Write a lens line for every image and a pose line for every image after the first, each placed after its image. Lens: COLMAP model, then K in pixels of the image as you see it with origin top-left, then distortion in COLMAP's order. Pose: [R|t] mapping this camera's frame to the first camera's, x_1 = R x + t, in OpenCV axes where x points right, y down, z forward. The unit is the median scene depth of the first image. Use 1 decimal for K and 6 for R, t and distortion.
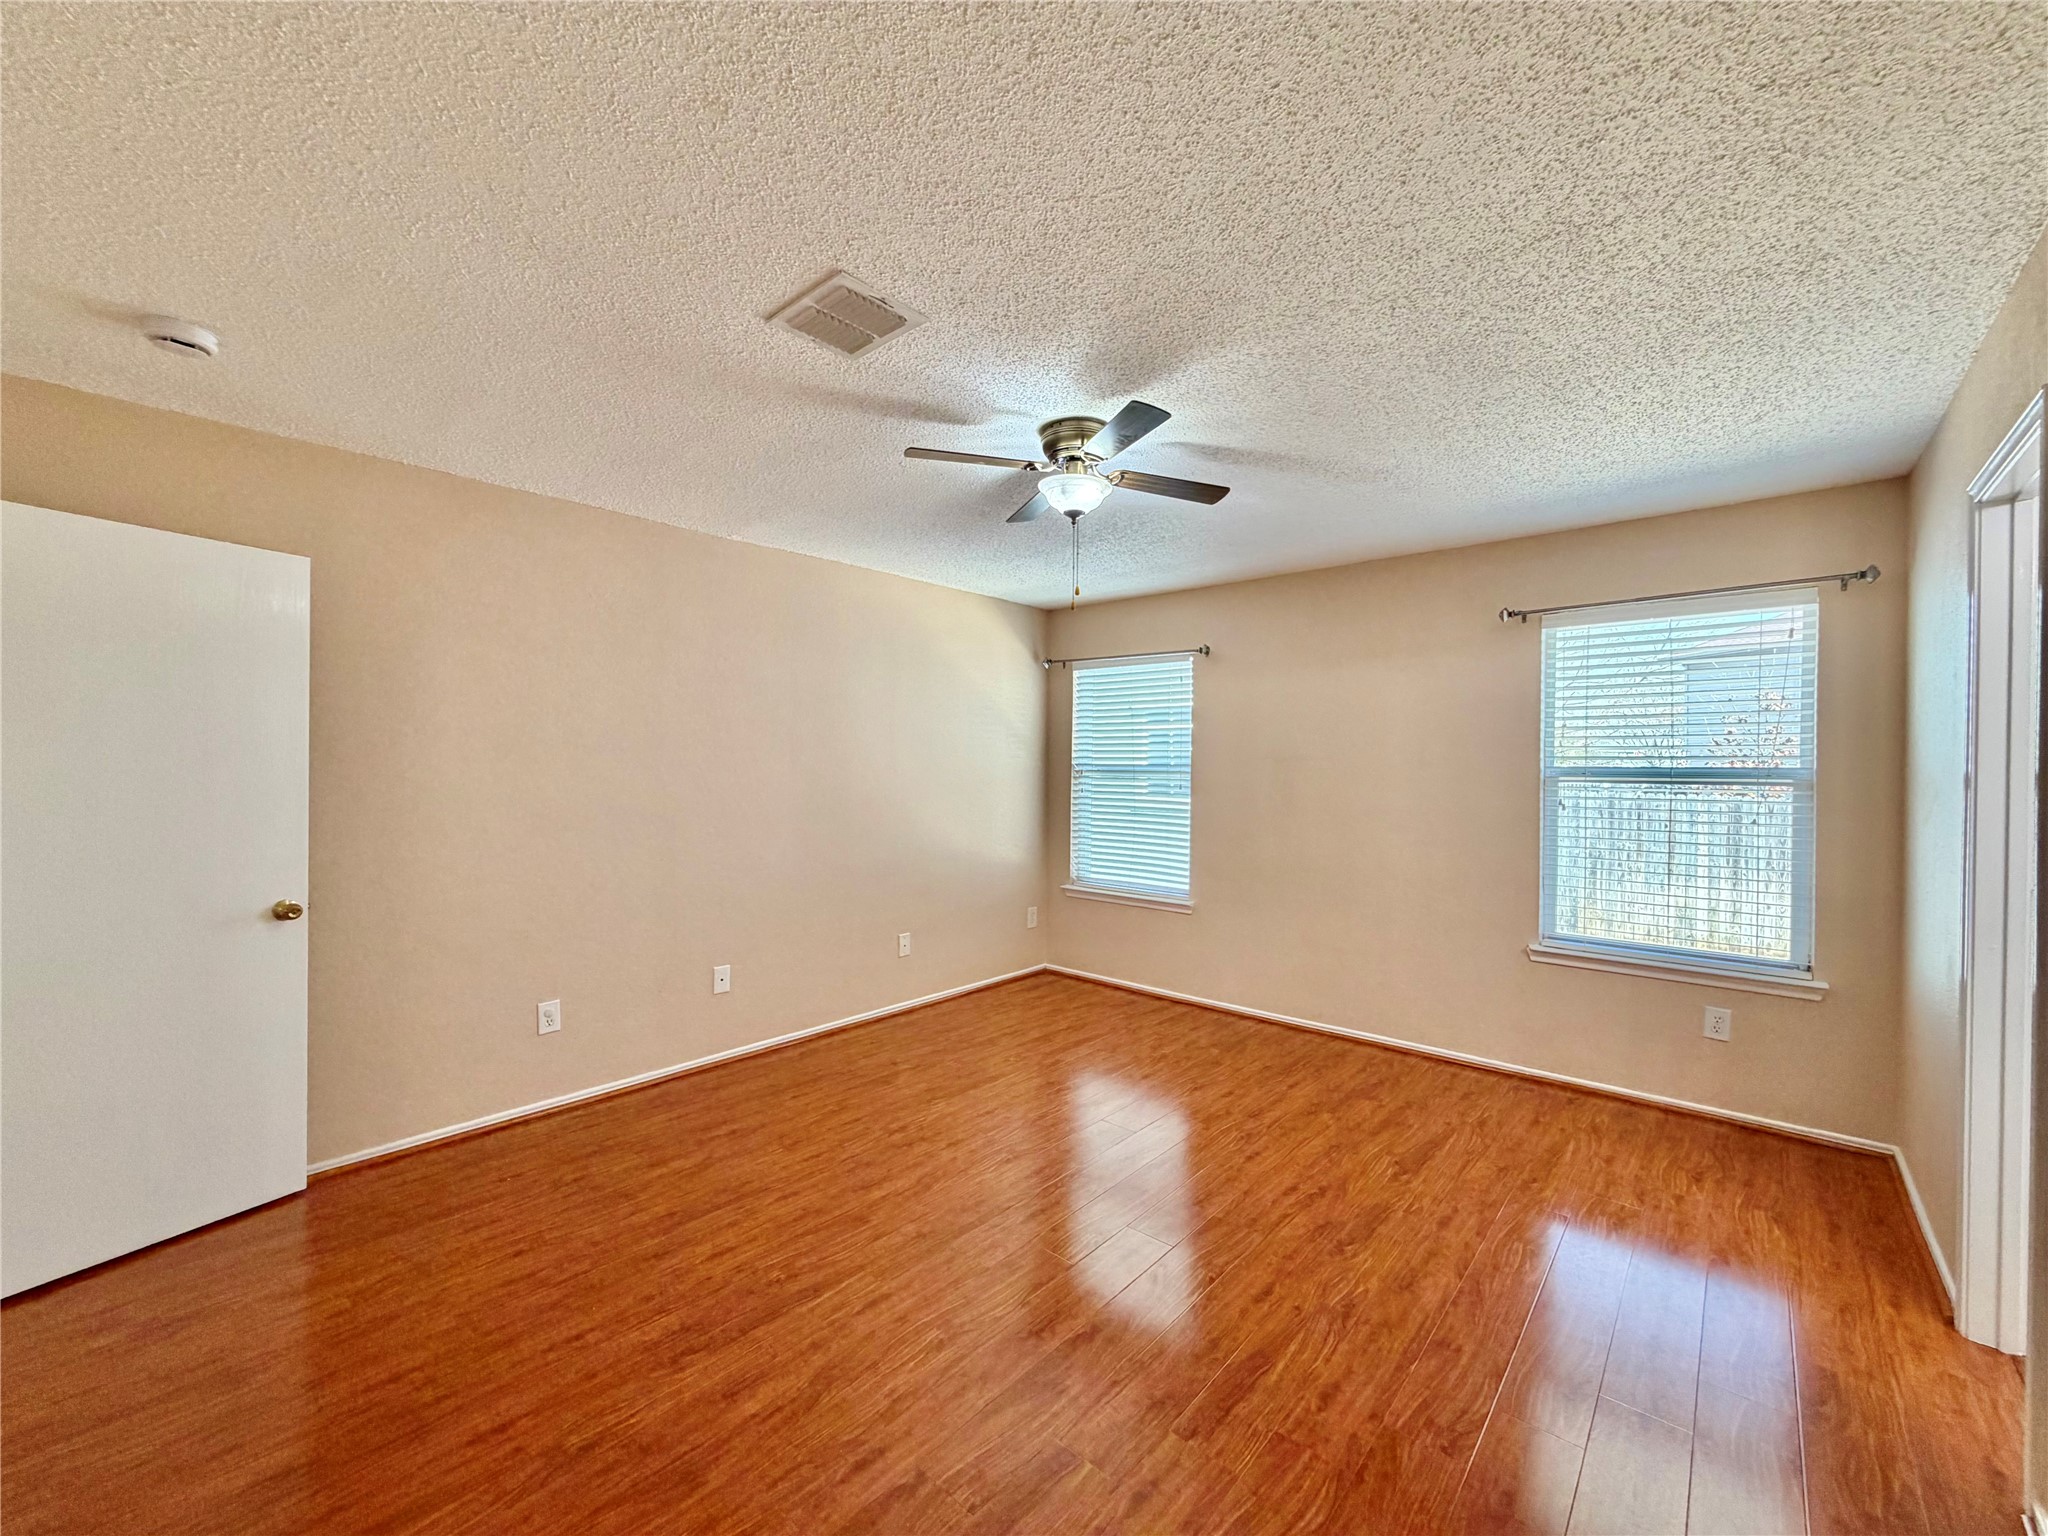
lens RADIAL K [[815.8, 0, 1019.6], [0, 815.8, 770.5], [0, 0, 1]] dist [0.001348, 0.000126]
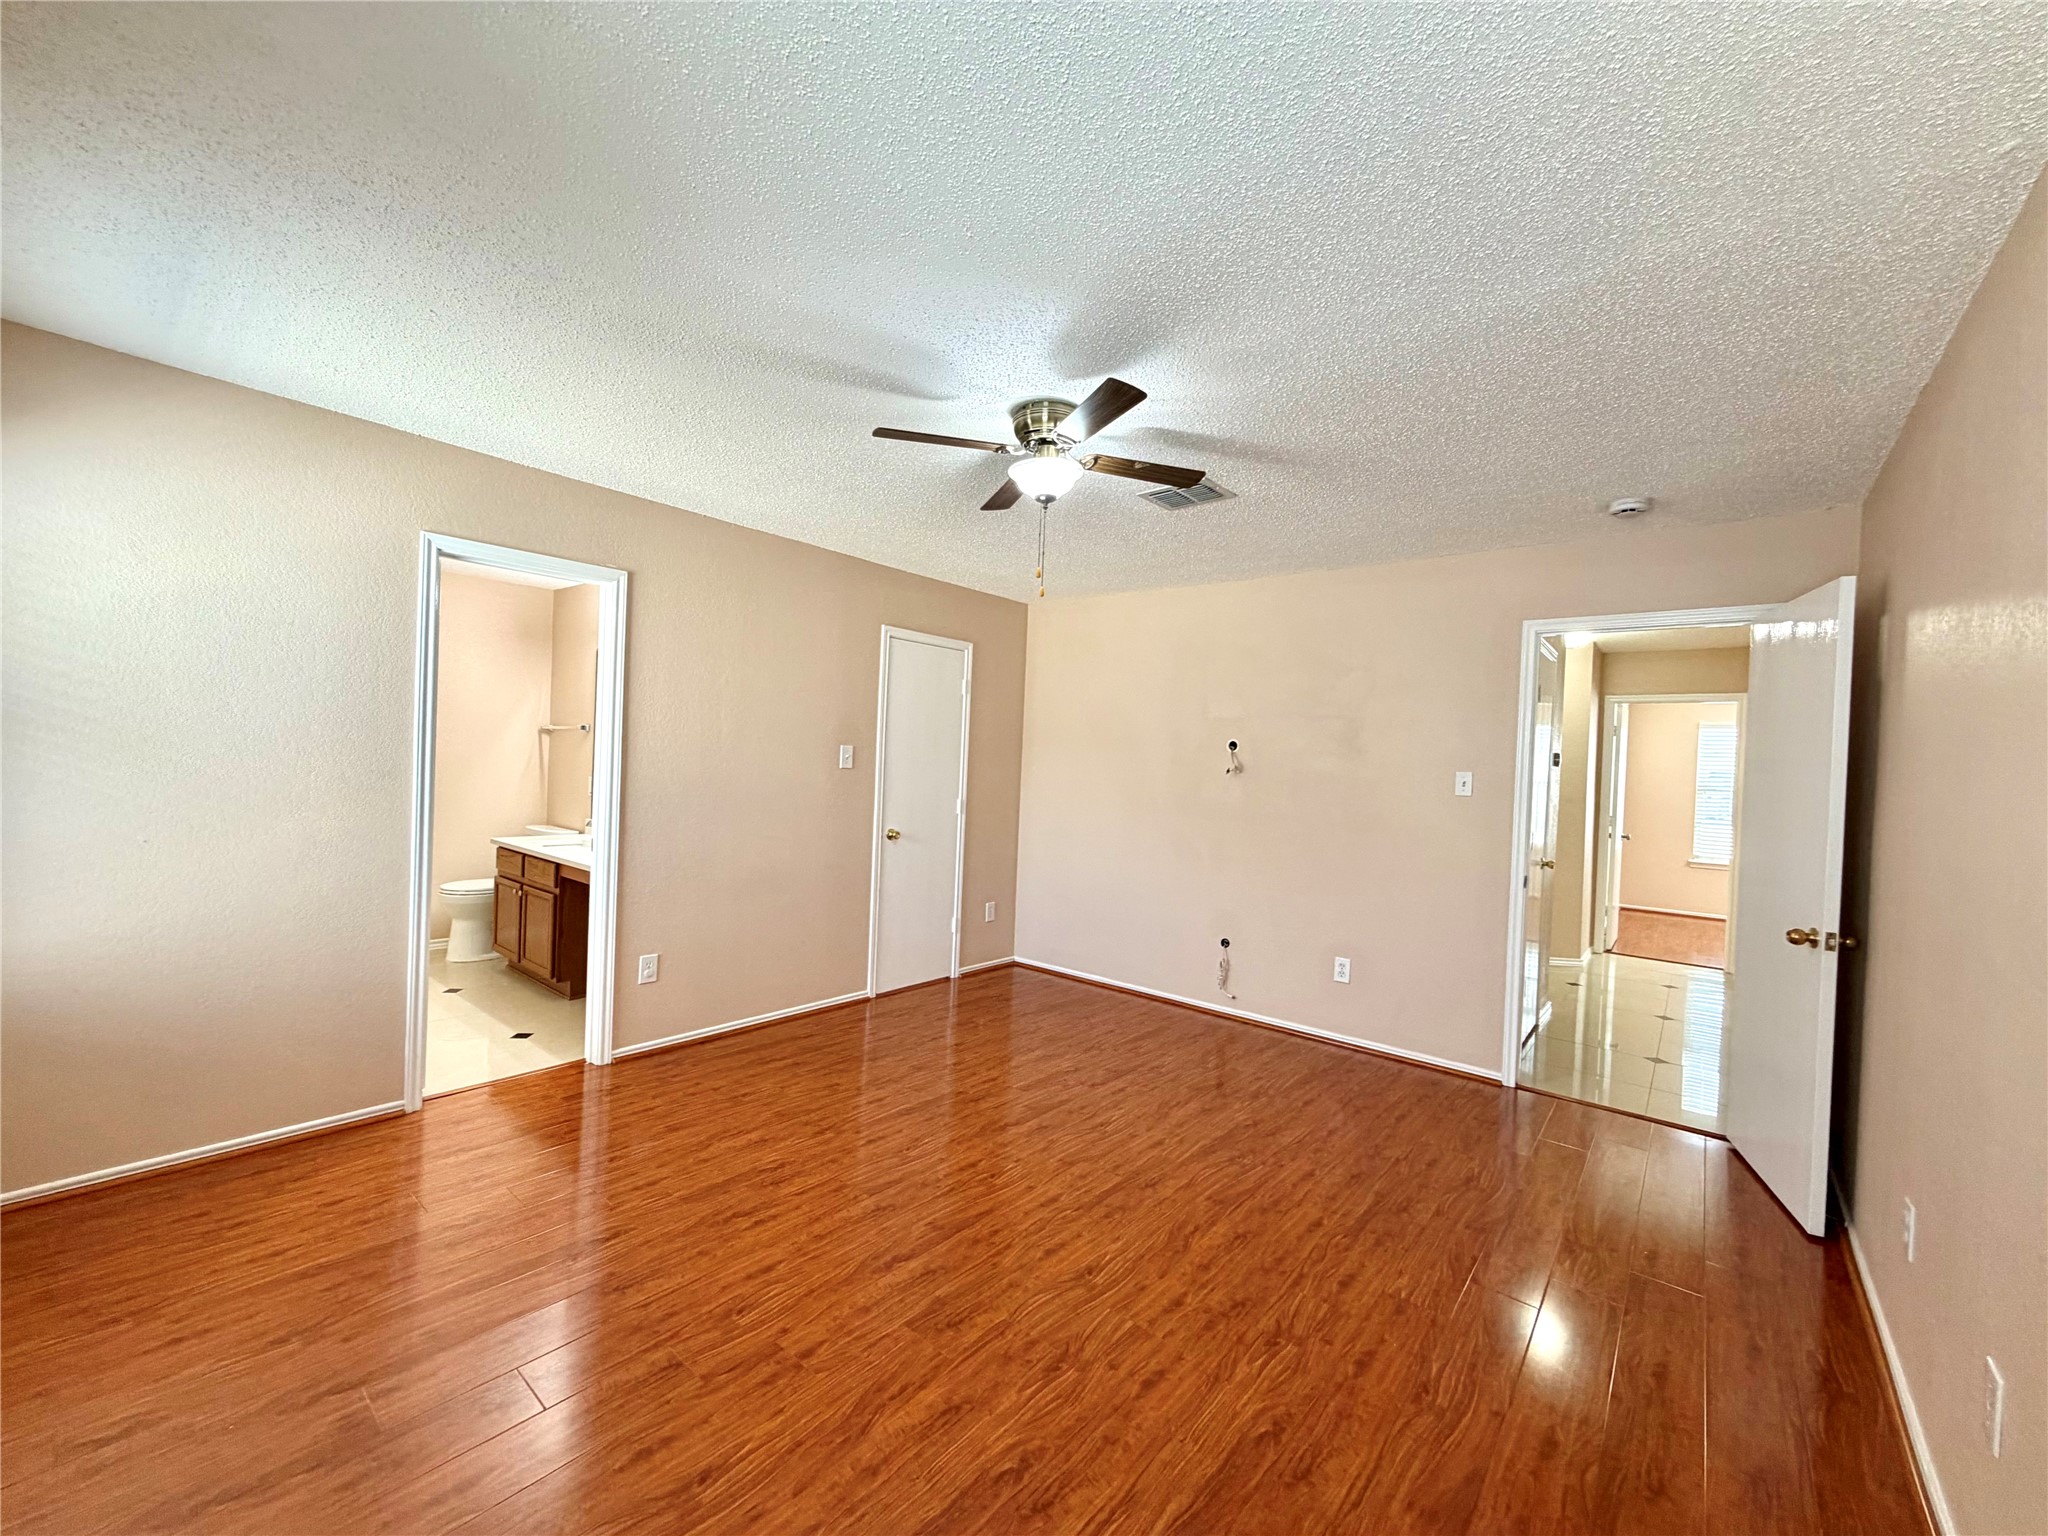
lens RADIAL K [[815.8, 0, 1019.6], [0, 815.8, 770.5], [0, 0, 1]] dist [0.001348, 0.000126]
pose [[-0.998276, -0.049267, -0.031910, 0.102383], [-0.049754, 0.998654, 0.014657, 0.000407], [0.031144, 0.016220, -0.999383, 1.784486]]
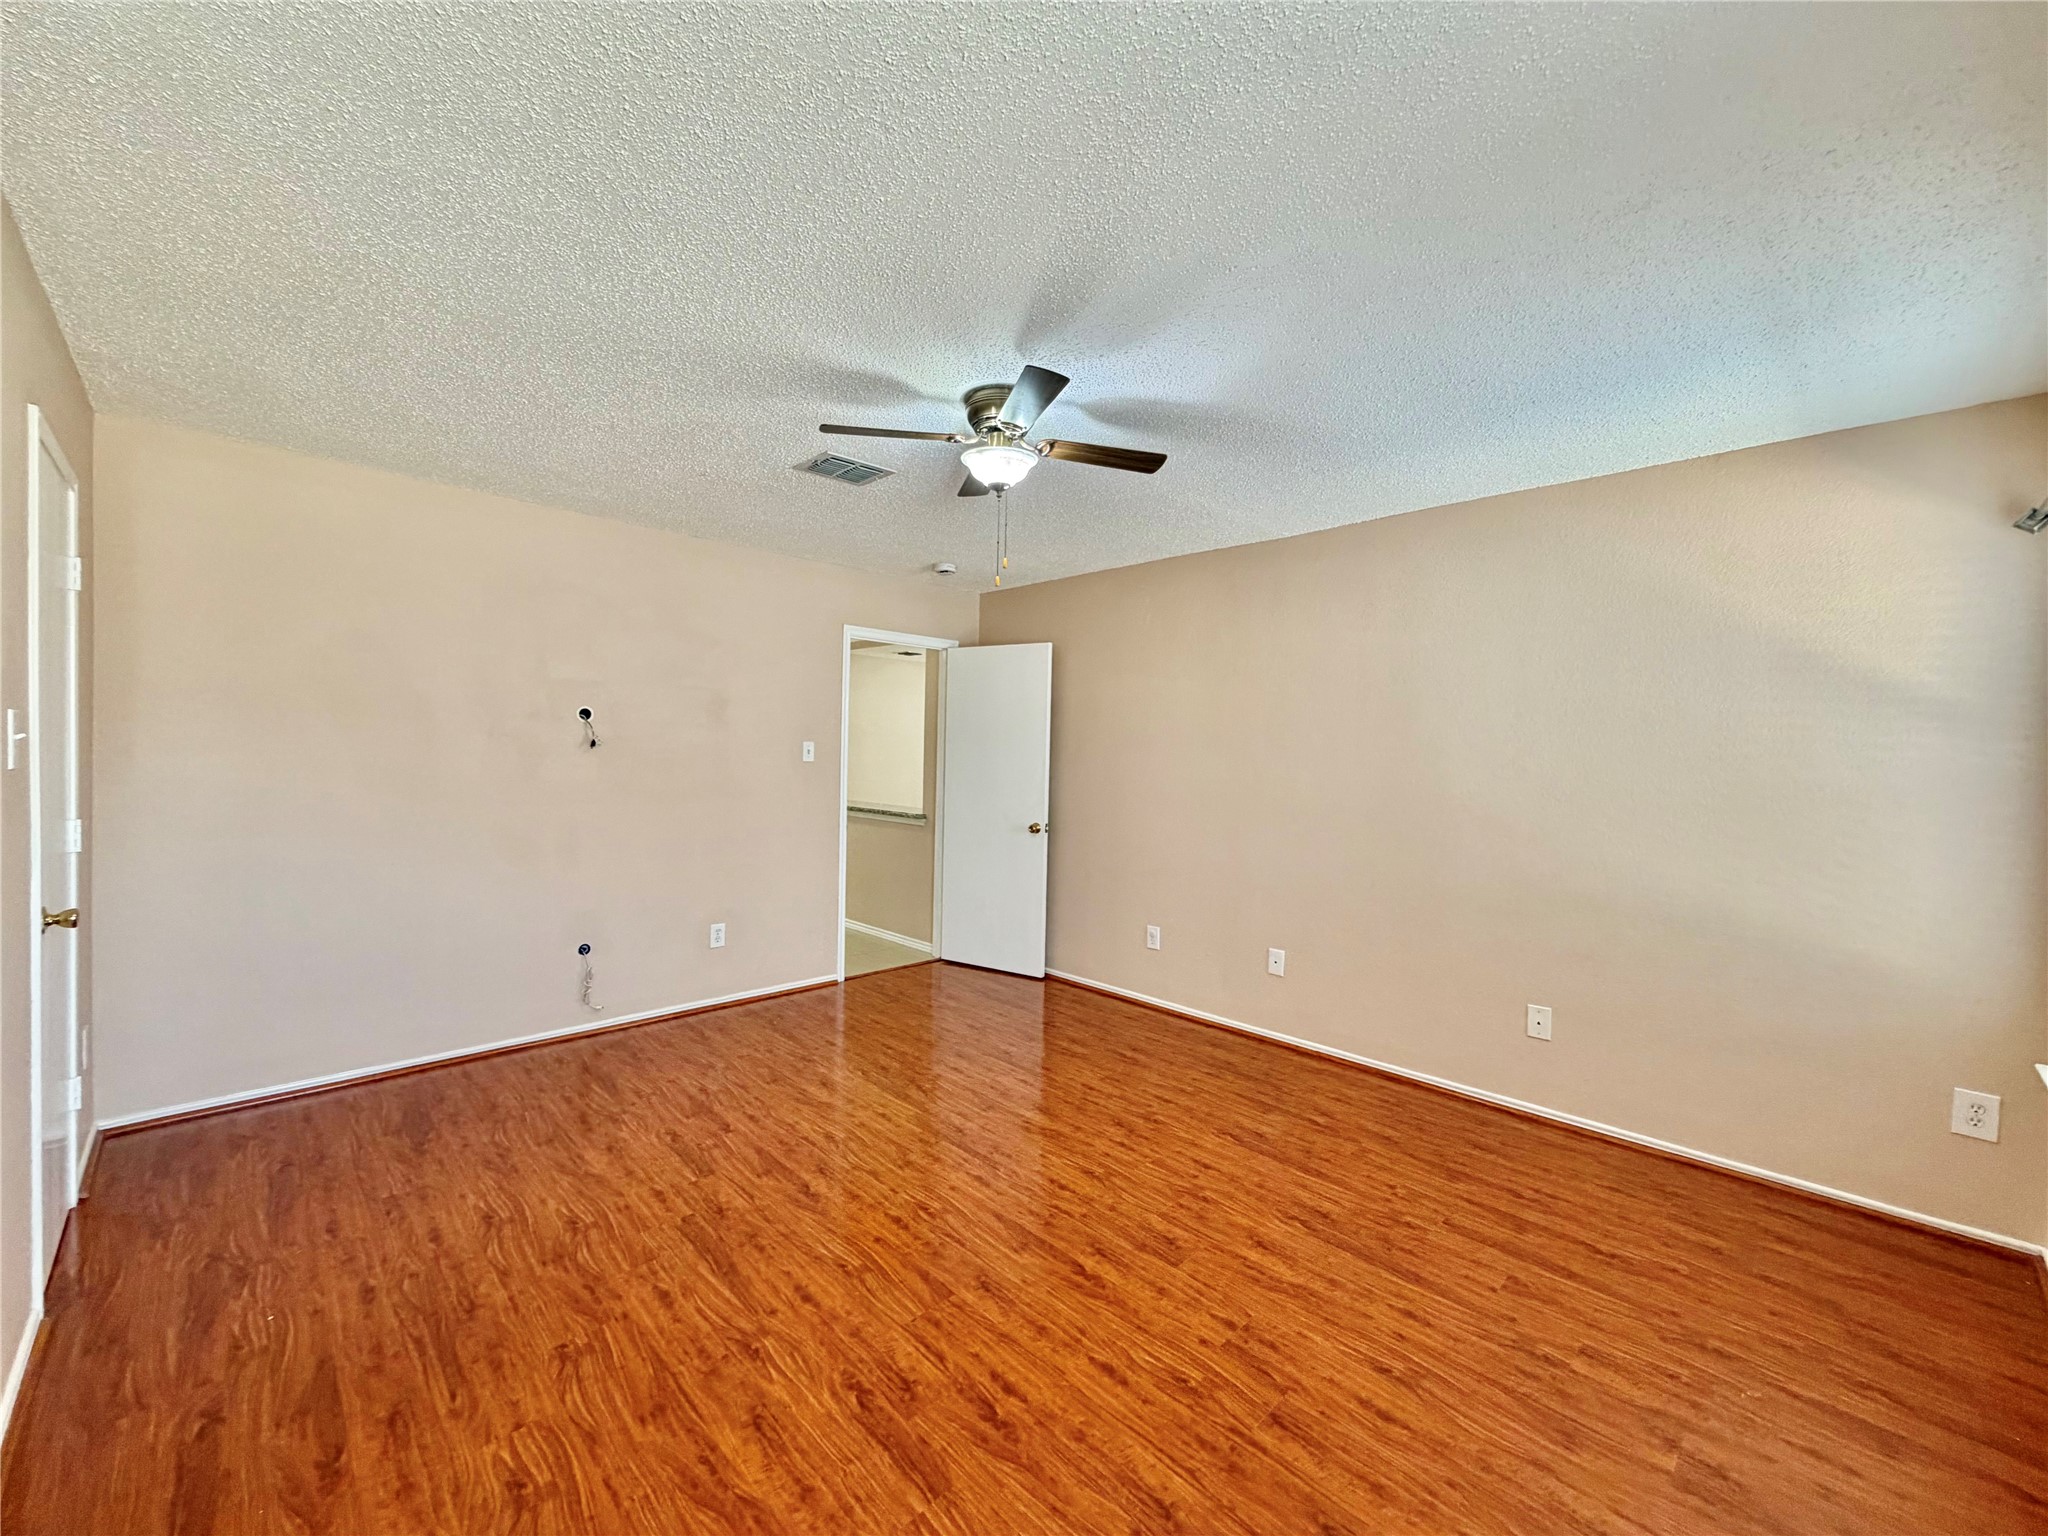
lens RADIAL K [[815.8, 0, 1019.6], [0, 815.8, 770.5], [0, 0, 1]] dist [0.001348, 0.000126]
pose [[-0.067348, 0.011887, -0.997659, 0.931305], [-0.028629, 0.999494, 0.013841, 0.008562], [0.997319, 0.029494, -0.066974, 0.986009]]
